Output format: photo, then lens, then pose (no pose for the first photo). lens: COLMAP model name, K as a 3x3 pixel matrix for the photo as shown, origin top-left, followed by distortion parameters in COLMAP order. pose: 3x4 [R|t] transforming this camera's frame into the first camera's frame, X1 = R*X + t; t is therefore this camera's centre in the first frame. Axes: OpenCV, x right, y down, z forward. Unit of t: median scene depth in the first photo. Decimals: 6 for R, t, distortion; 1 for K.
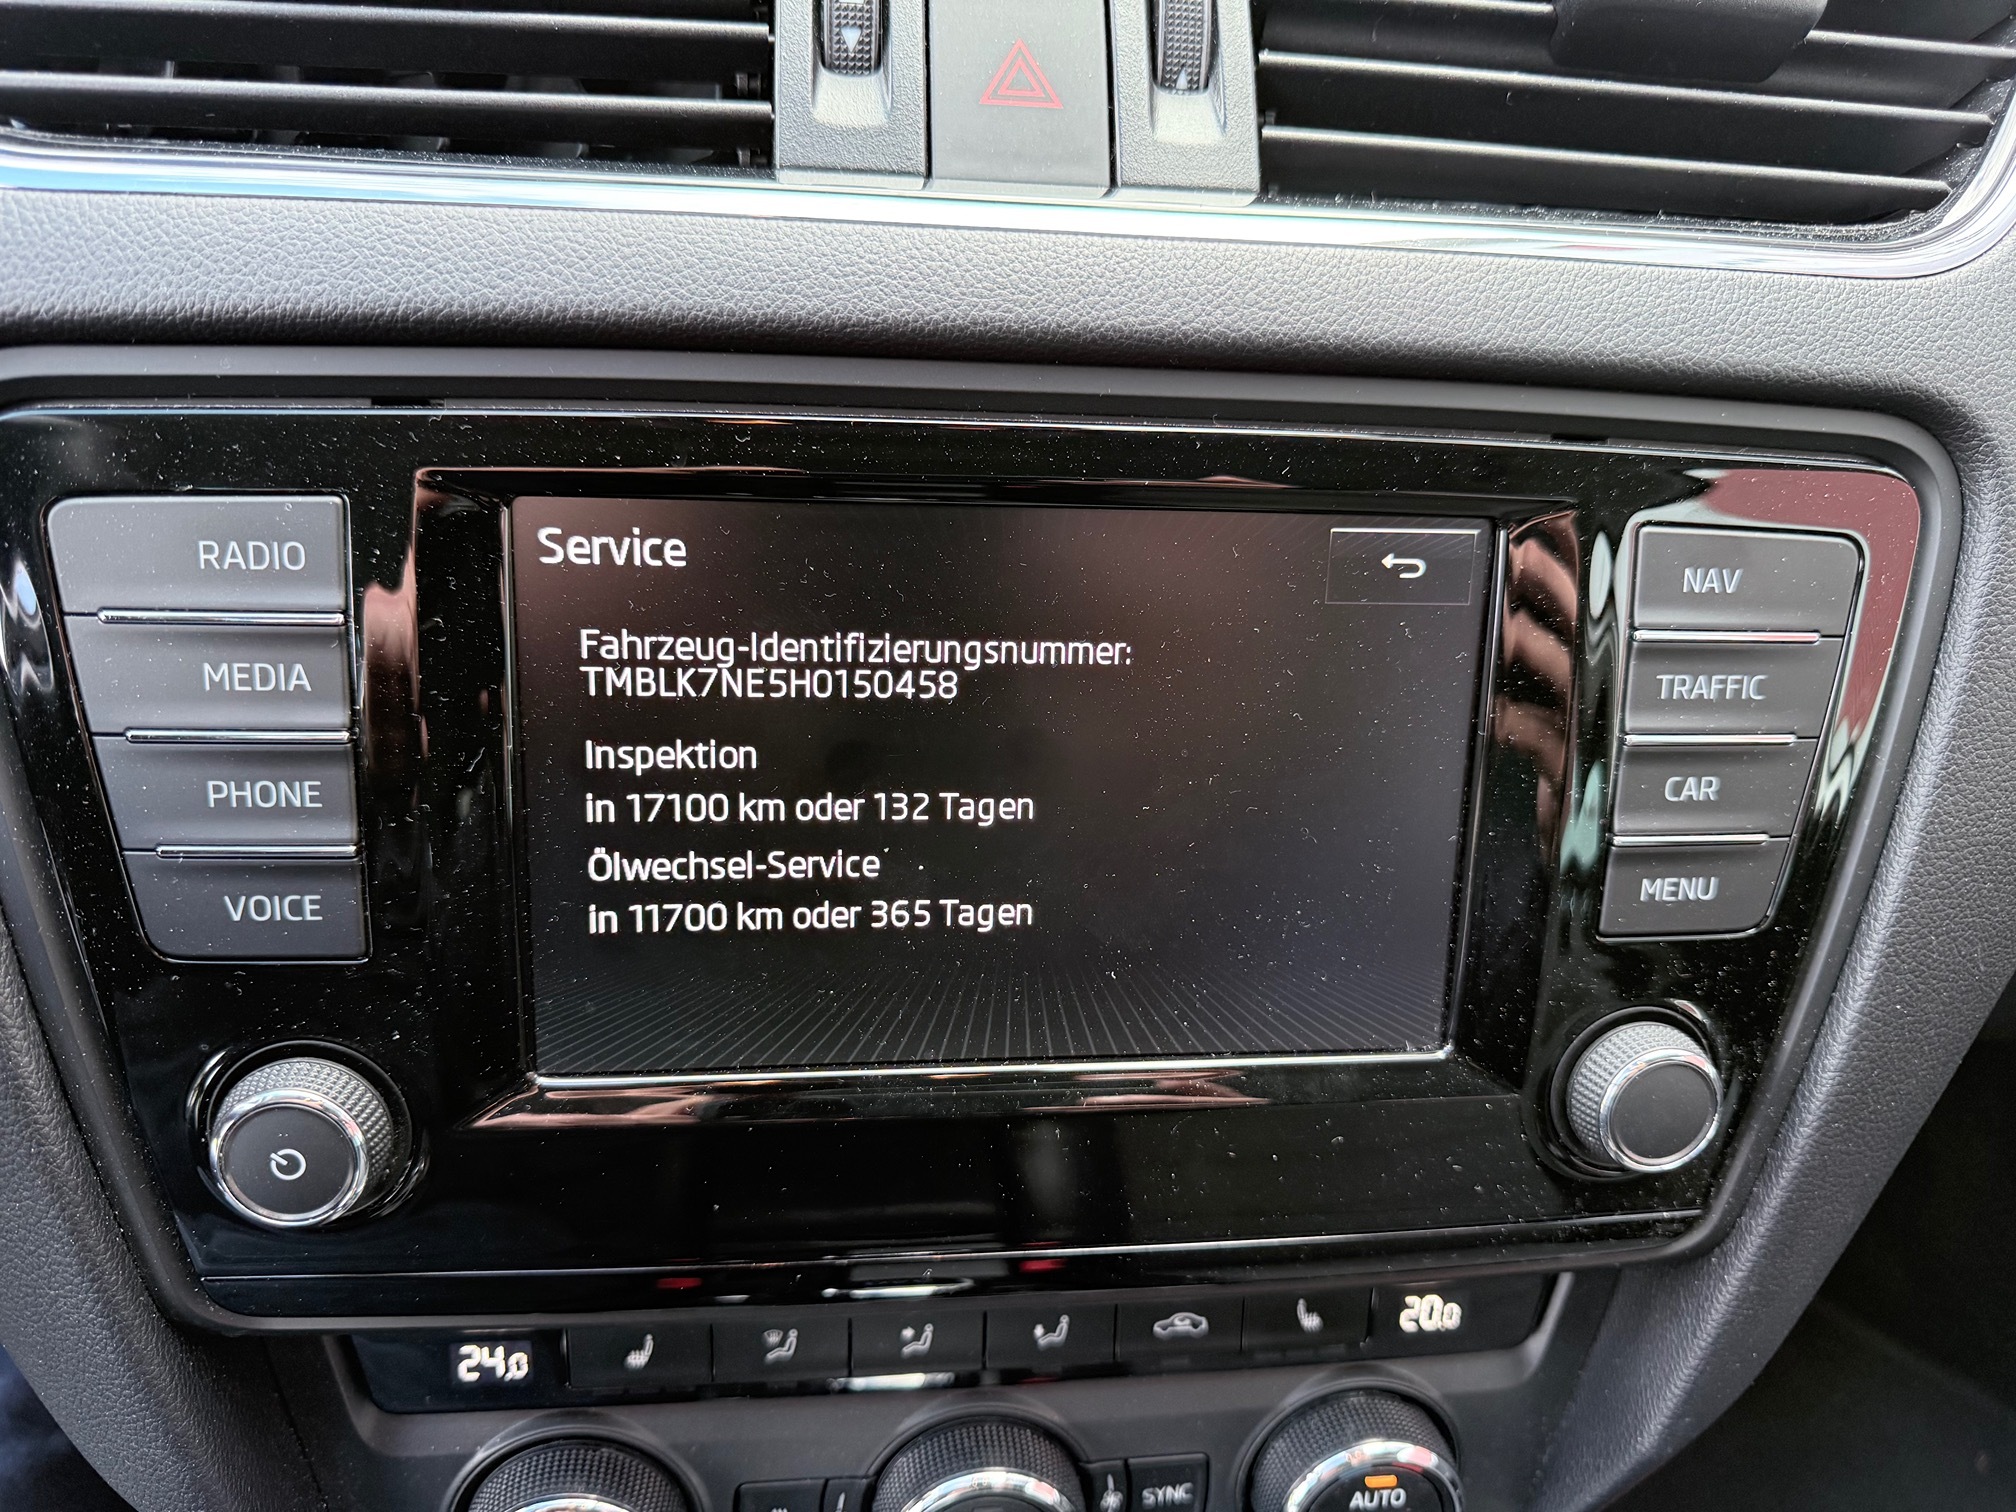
lens RADIAL K [[1430.5, 0, 999.0], [0, 1430.5, 750.2], [0, 0, 1]] dist [0.011943, -0.015033]
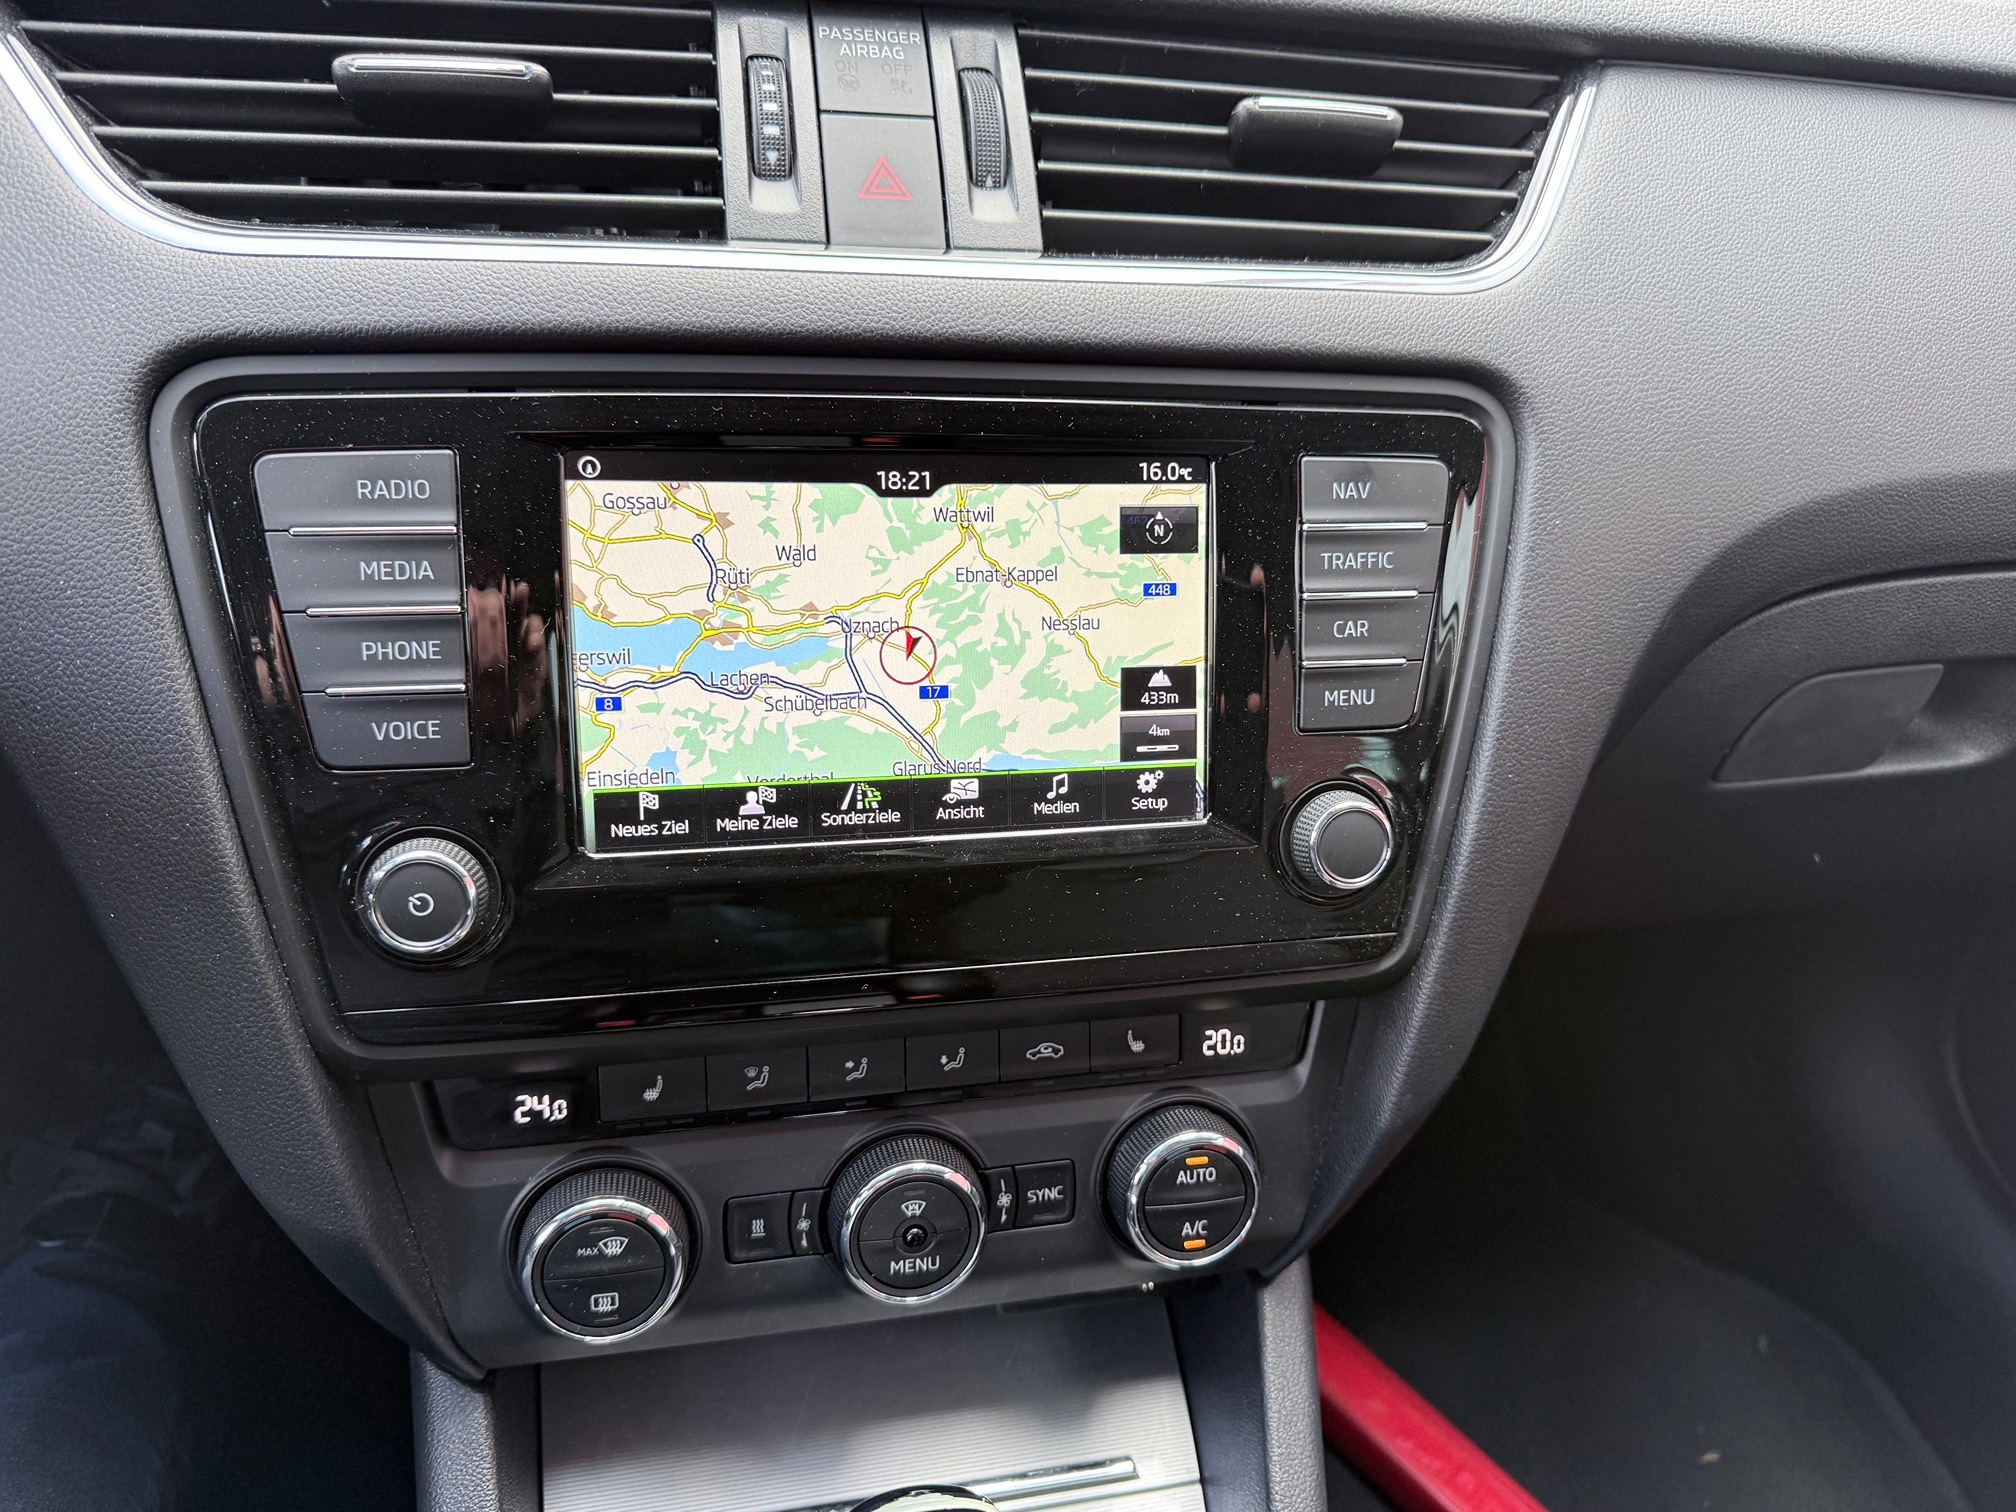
lens RADIAL K [[1430.5, 0, 1005.8], [0, 1430.5, 750.5], [0, 0, 1]] dist [0.011943, -0.015033]
pose [[0.994835, -0.052432, 0.086911, -0.018655], [0.059122, 0.995332, -0.076282, 0.251507], [-0.082506, 0.081027, 0.993291, -0.463205]]
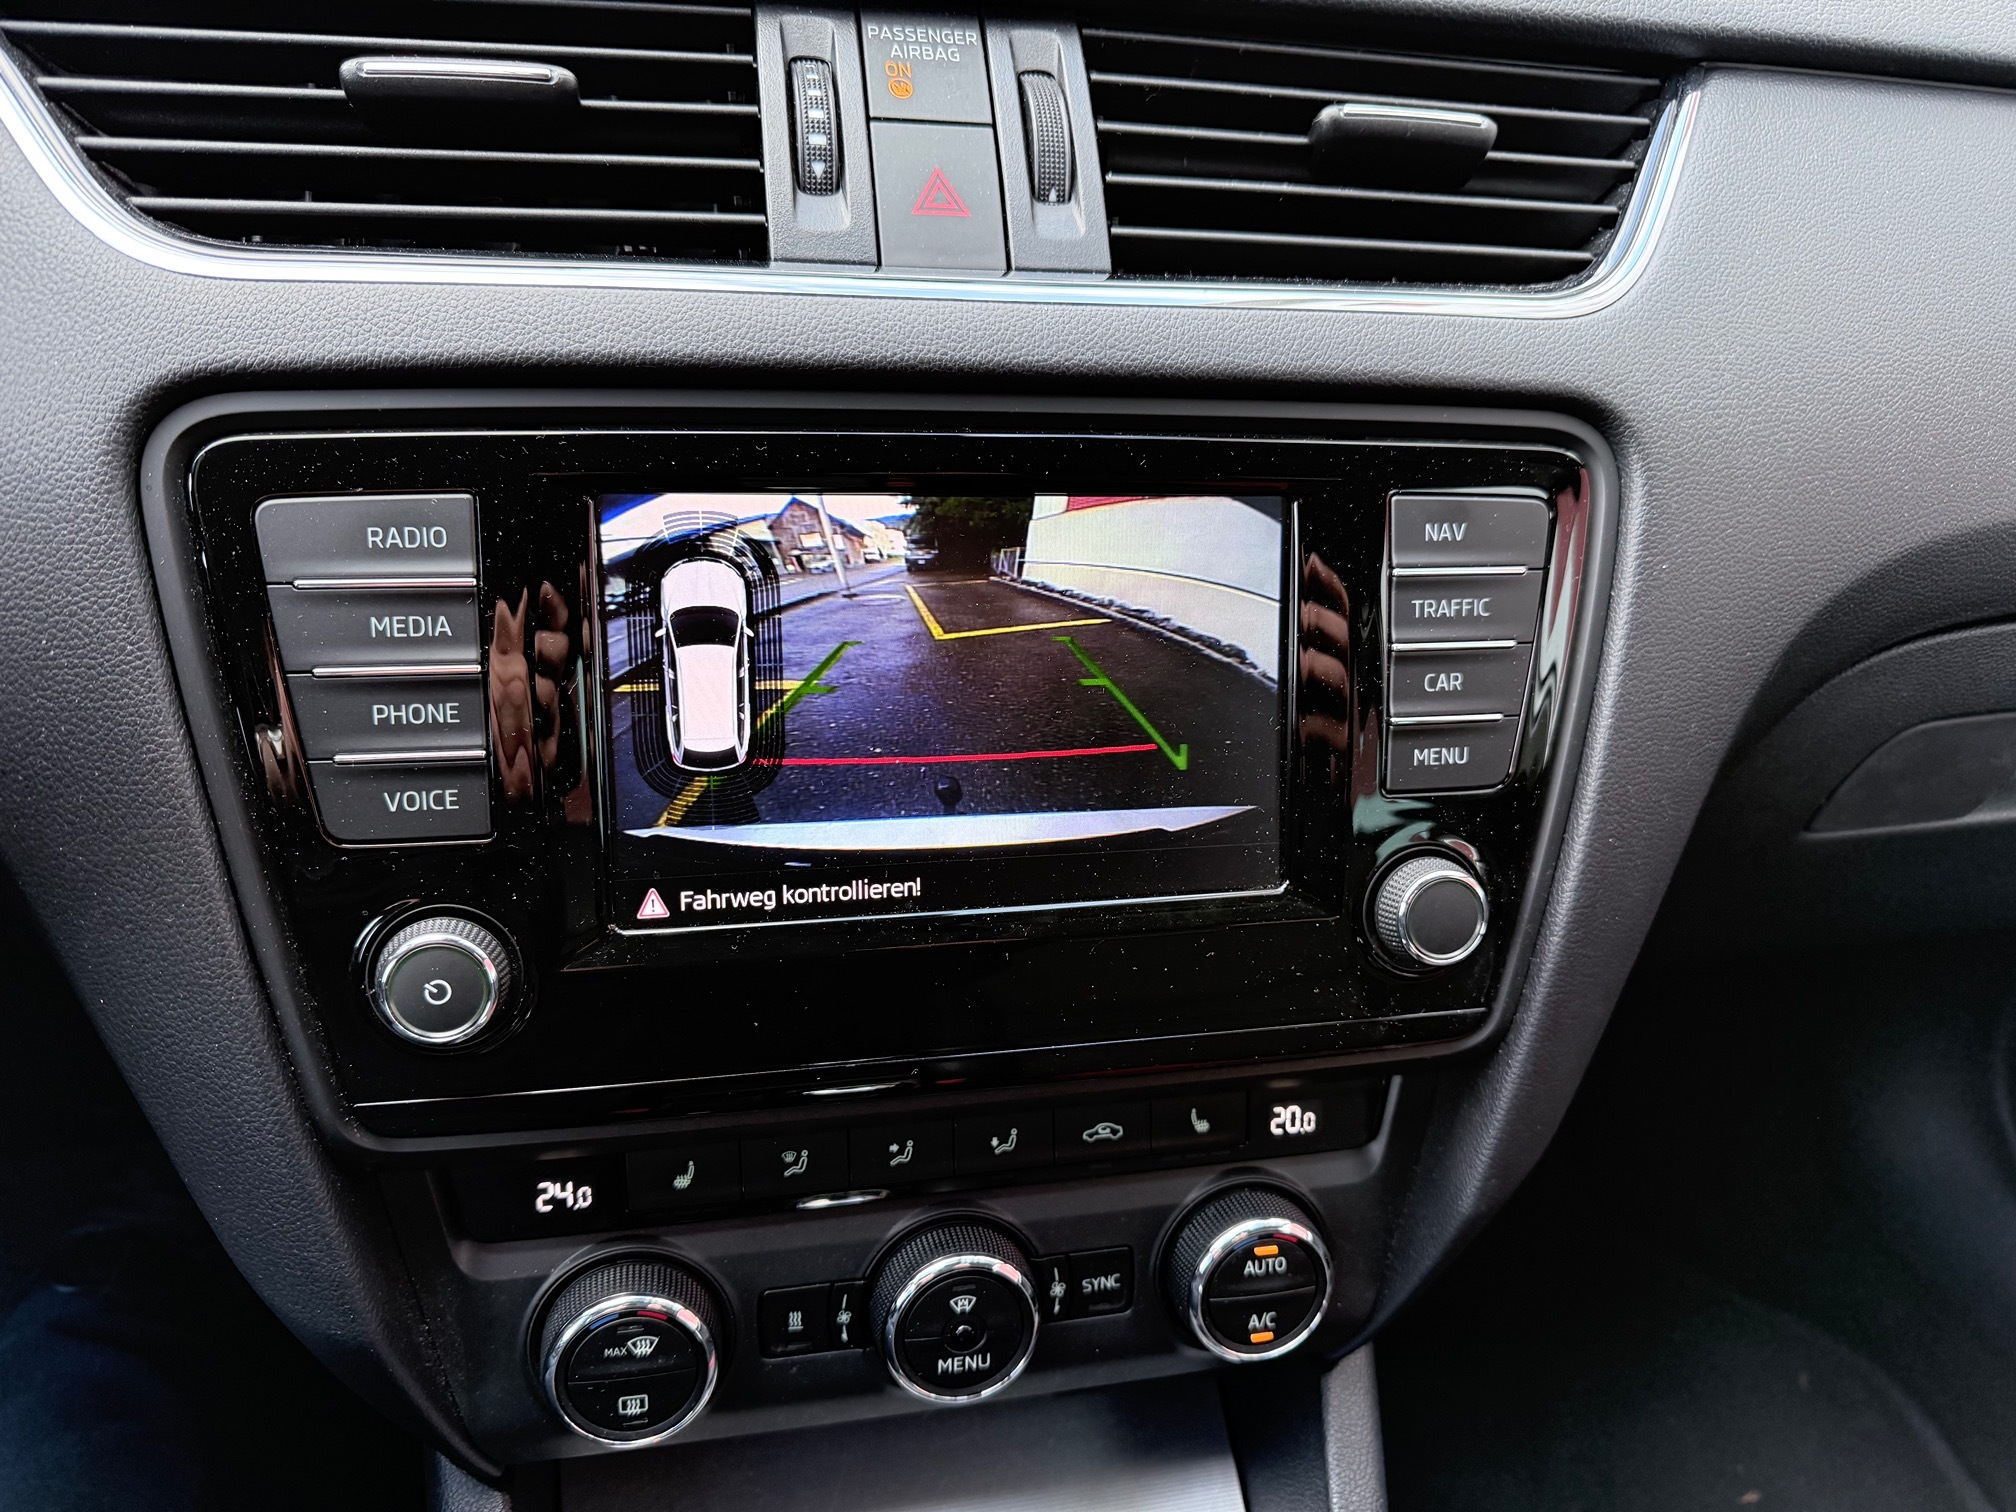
lens RADIAL K [[1430.5, 0, 1001.0], [0, 1430.5, 760.0], [0, 0, 1]] dist [0.011943, -0.015033]
pose [[0.995521, -0.049331, 0.080652, -0.061936], [0.054747, 0.996291, -0.066385, 0.172360], [-0.077078, 0.070503, 0.994529, -0.348427]]
